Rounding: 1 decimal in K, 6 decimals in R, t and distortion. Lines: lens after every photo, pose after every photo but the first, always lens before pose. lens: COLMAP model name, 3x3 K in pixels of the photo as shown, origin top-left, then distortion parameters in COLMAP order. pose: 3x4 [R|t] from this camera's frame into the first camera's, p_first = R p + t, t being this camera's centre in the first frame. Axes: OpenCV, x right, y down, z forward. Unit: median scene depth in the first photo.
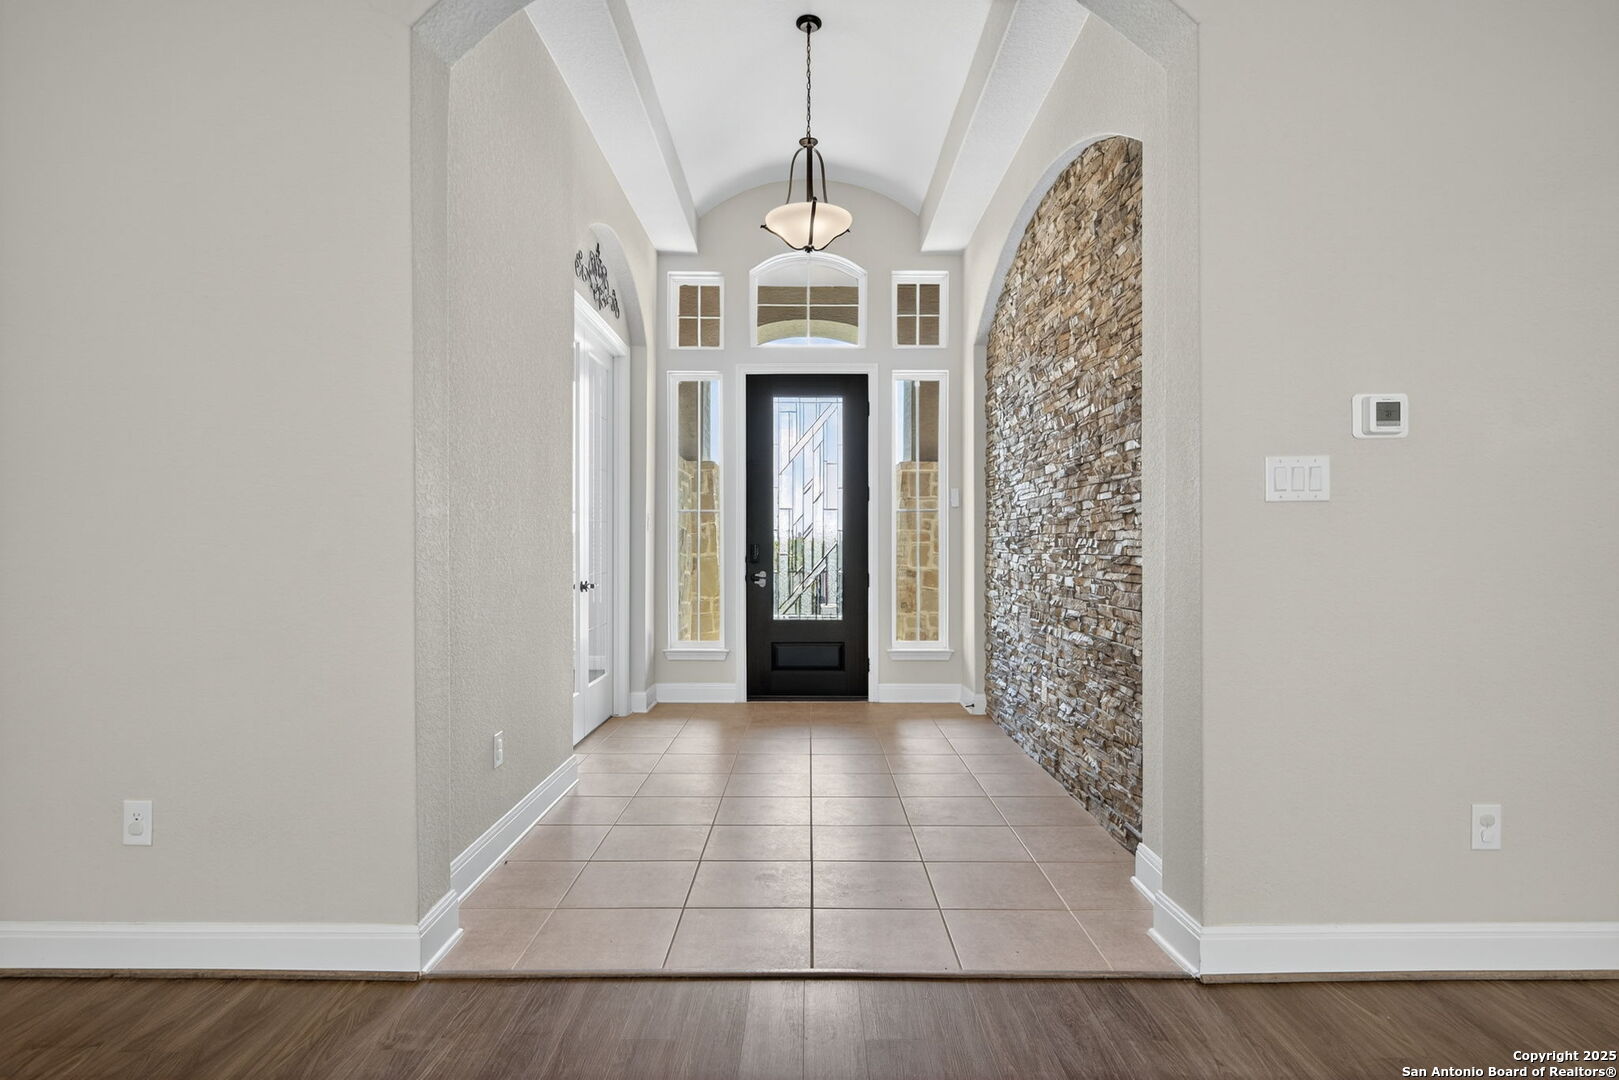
lens RADIAL K [[896.5, 0, 815.4], [0, 896.5, 552.6], [0, 0, 1]] dist [0.002092, -0.000029]
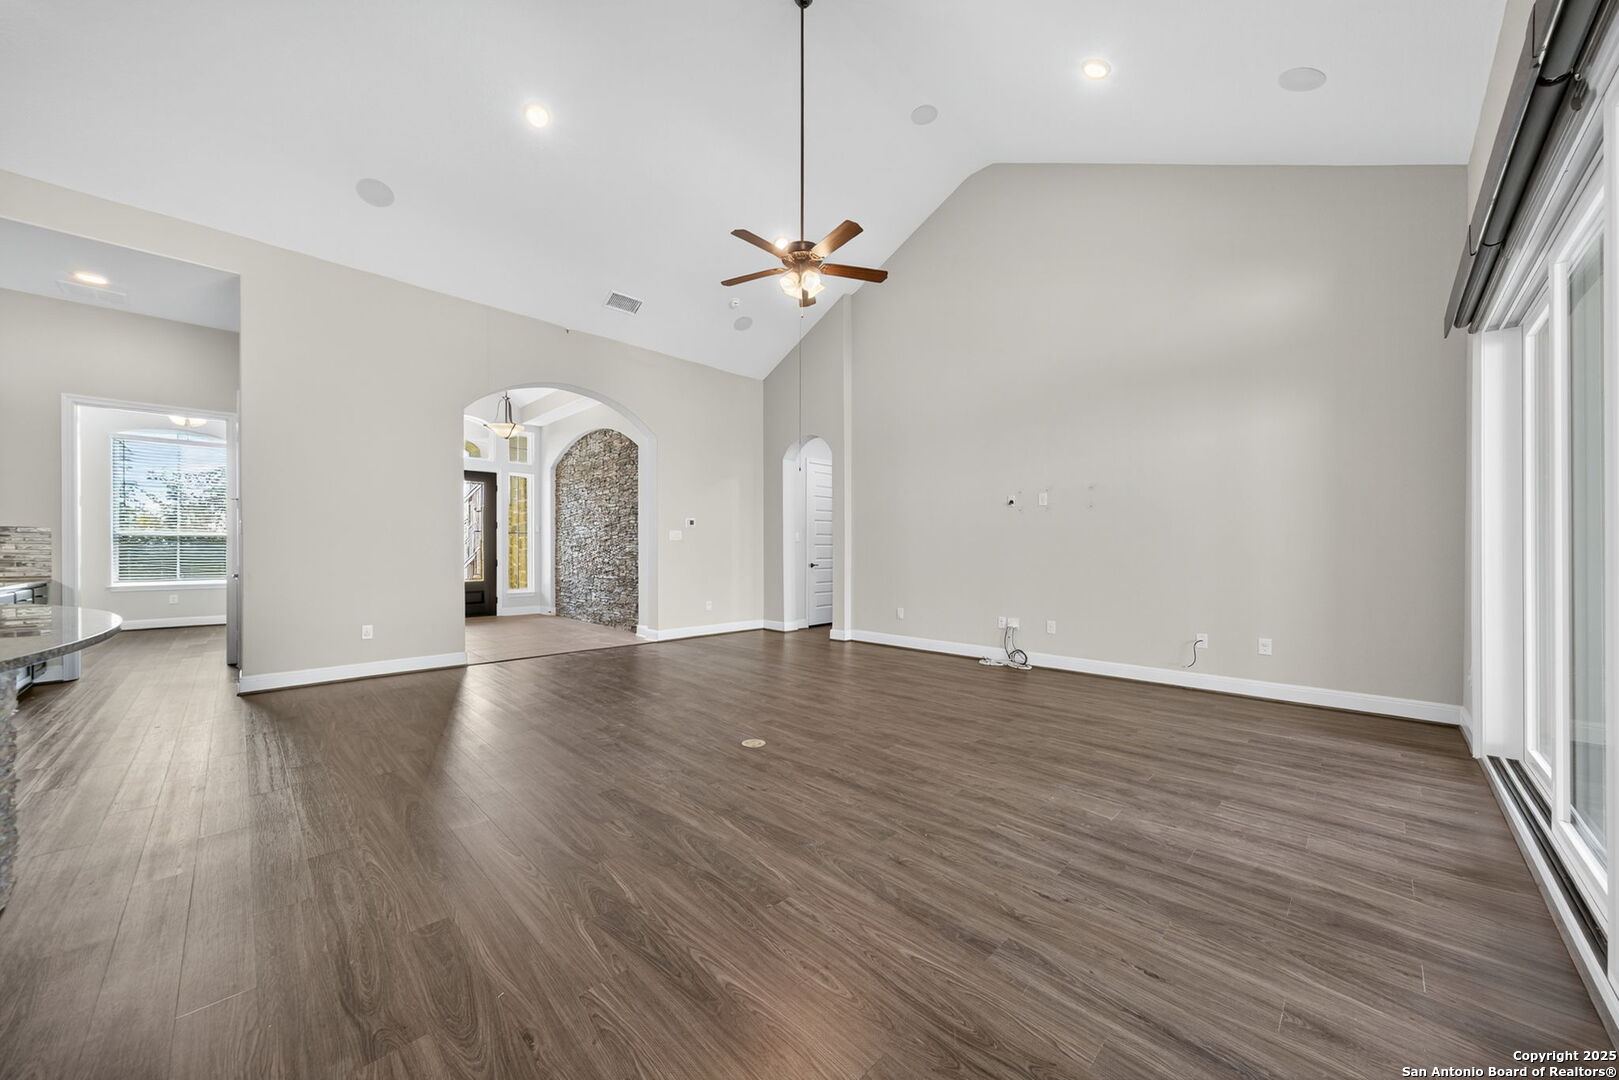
lens RADIAL K [[559.7, 0, 814.5], [0, 559.7, 551.5], [0, 0, 1]] dist [0.003151, -0.000020]
pose [[0.712103, -0.003143, 0.702068, -0.410785], [0.002284, 0.999995, 0.002160, -0.000387], [-0.702071, 0.000065, 0.712107, -0.655679]]
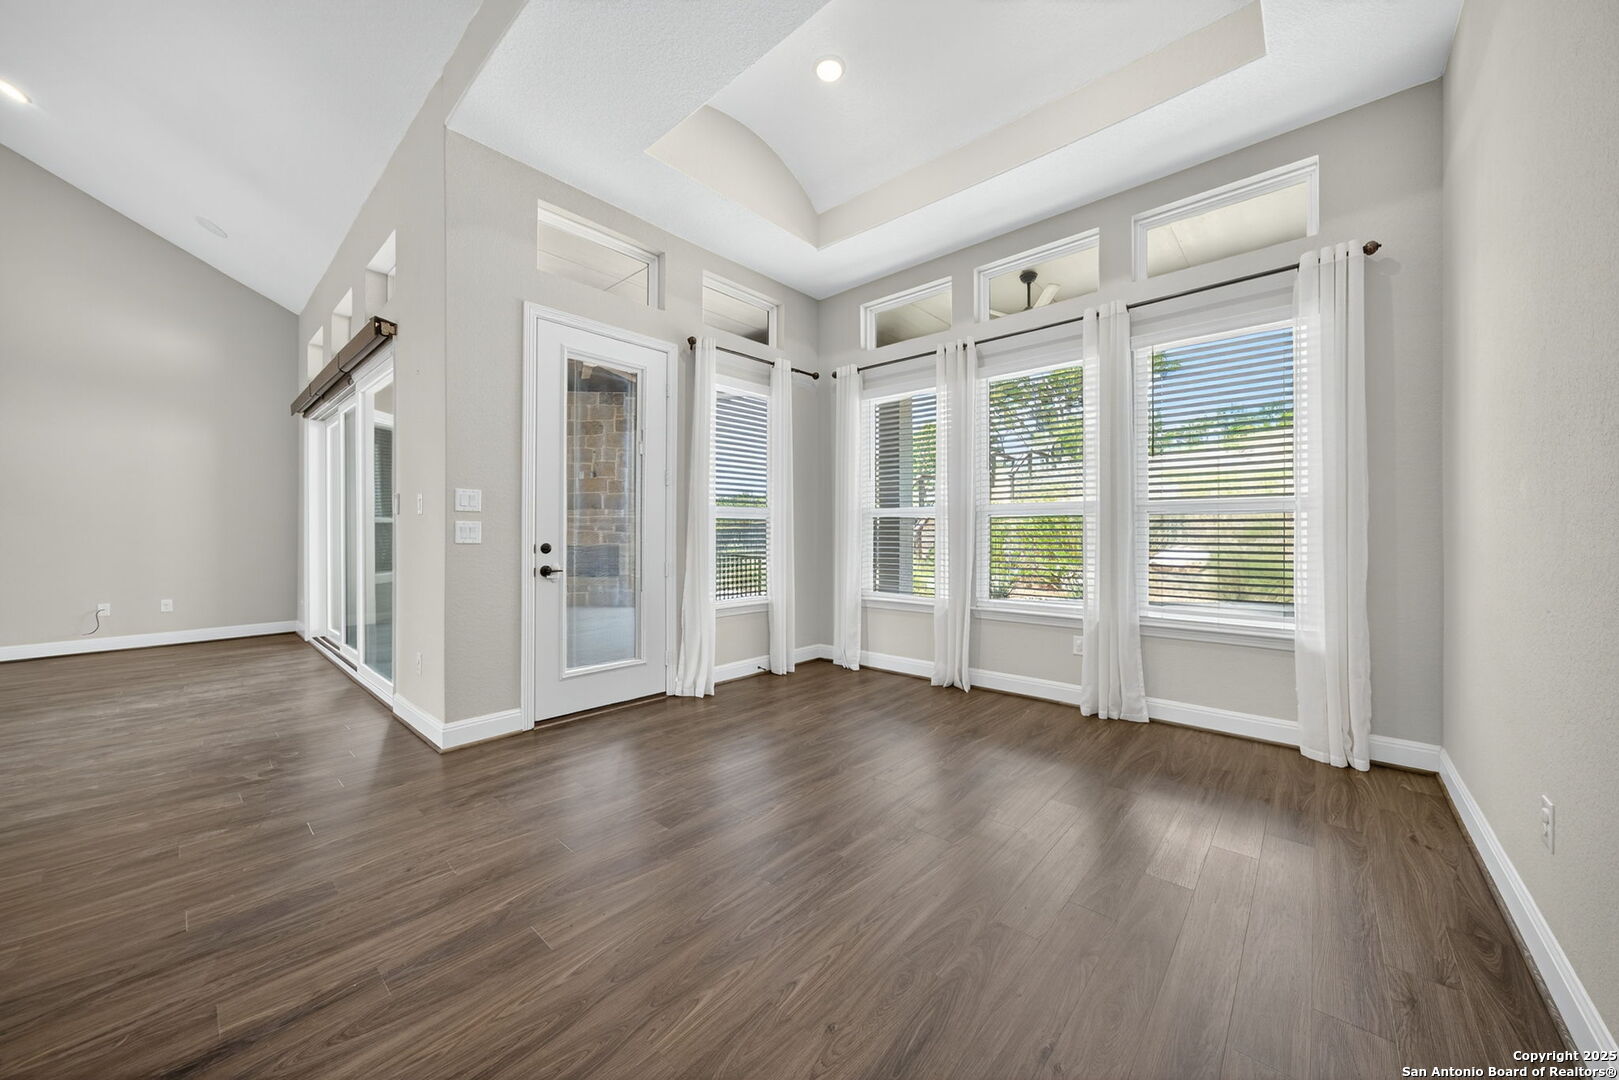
lens RADIAL K [[559.7, 0, 803.1], [0, 559.7, 531.8], [0, 0, 1]] dist [0.003151, -0.000020]
pose [[-0.743618, -0.002856, 0.668599, -0.950535], [-0.006396, 0.999976, -0.002843, -0.005670], [-0.668574, -0.006391, -0.743618, -0.559607]]
